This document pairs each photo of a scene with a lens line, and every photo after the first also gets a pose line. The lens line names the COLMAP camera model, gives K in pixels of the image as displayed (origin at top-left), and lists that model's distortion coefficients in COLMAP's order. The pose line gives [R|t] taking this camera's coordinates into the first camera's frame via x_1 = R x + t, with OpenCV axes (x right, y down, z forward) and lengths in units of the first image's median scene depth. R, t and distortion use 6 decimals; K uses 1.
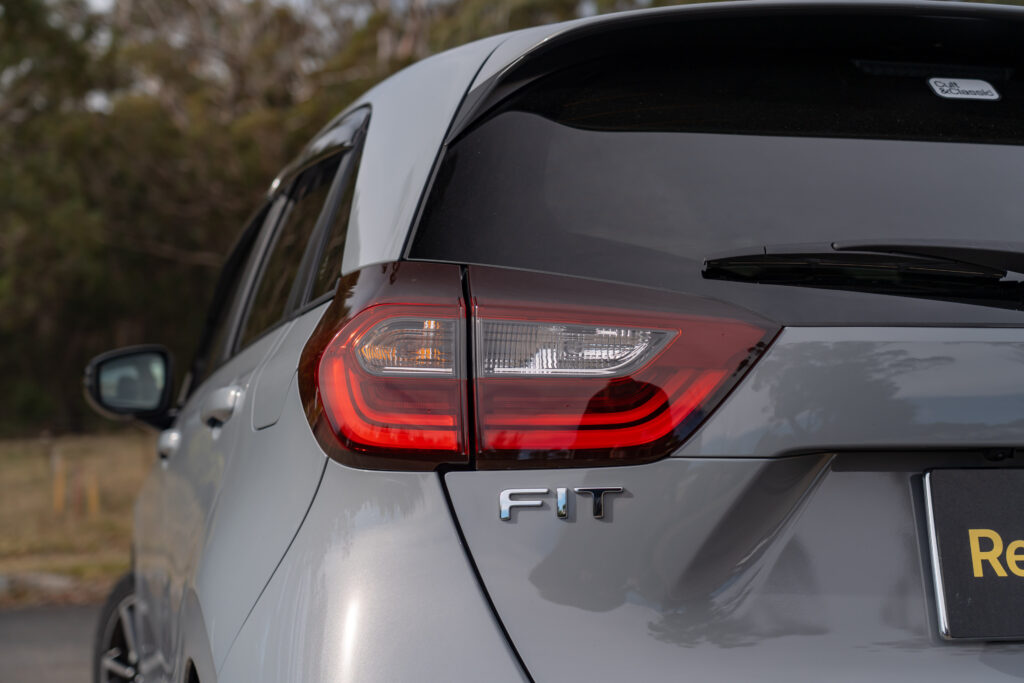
lens RADIAL K [[1700.3, 0, 508.1], [0, 1700.3, 340.4], [0, 0, 1]] dist [0.017715, 0.000000]
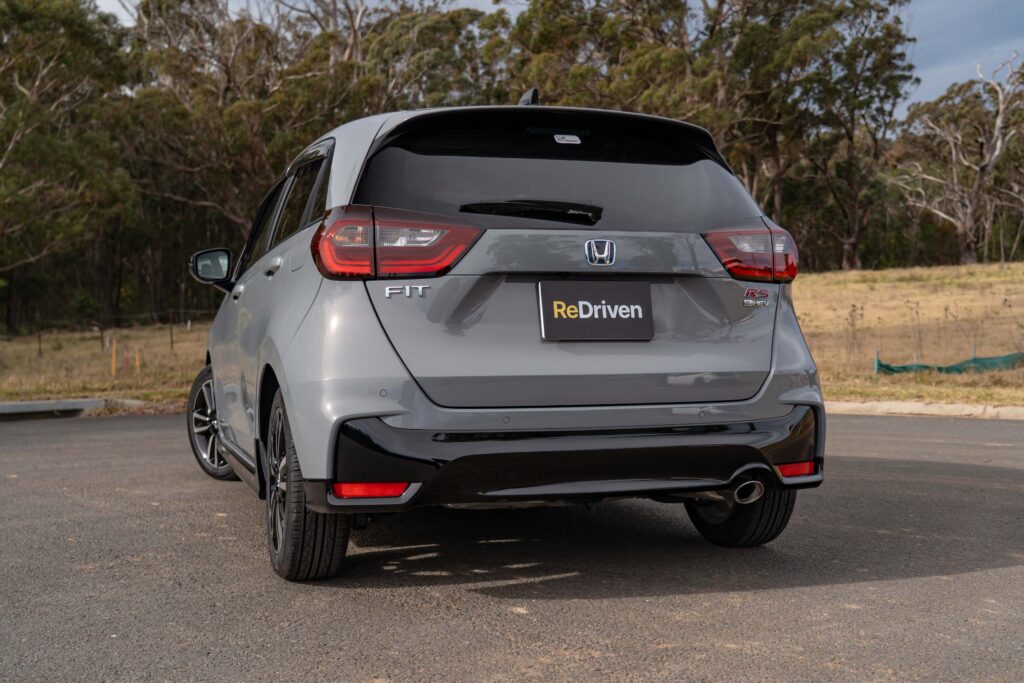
lens RADIAL K [[1226.0, 0, 508.9], [0, 1226.0, 319.0], [0, 0, 1]] dist [0.055002, 0.000000]
pose [[0.997623, -0.004145, 0.068777, 0.056769], [0.001061, 0.998995, 0.044820, 0.048249], [-0.068894, -0.044640, 0.996625, -0.995535]]
